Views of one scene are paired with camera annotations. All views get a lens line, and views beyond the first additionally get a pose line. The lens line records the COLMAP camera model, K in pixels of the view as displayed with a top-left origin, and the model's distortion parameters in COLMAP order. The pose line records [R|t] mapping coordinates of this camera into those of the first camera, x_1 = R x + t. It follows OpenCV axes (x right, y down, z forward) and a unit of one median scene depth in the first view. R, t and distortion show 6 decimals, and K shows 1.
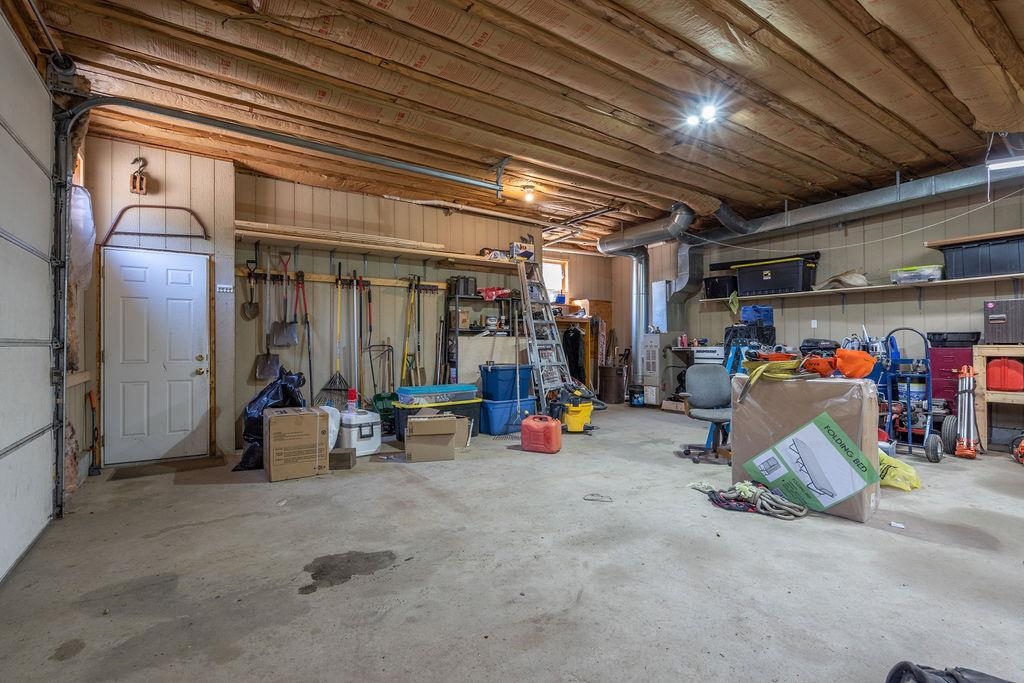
lens RADIAL K [[463.0, 0, 512.0], [0, 463.0, 341.5], [0, 0, 1]] dist [-0.003648, 0.000052]
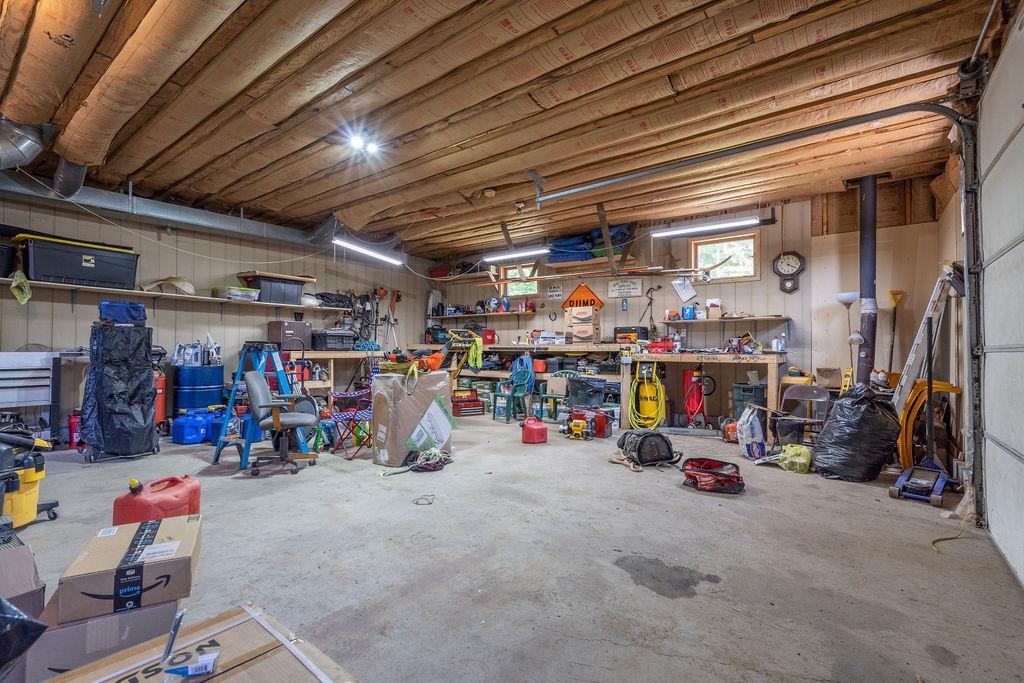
lens RADIAL K [[463.0, 0, 512.0], [0, 463.0, 341.5], [0, 0, 1]] dist [-0.003648, 0.000052]
pose [[-0.317915, 0.023602, 0.947825, -1.007453], [-0.008281, 0.999583, -0.027668, 0.020562], [-0.948083, -0.016645, -0.317587, 1.367174]]
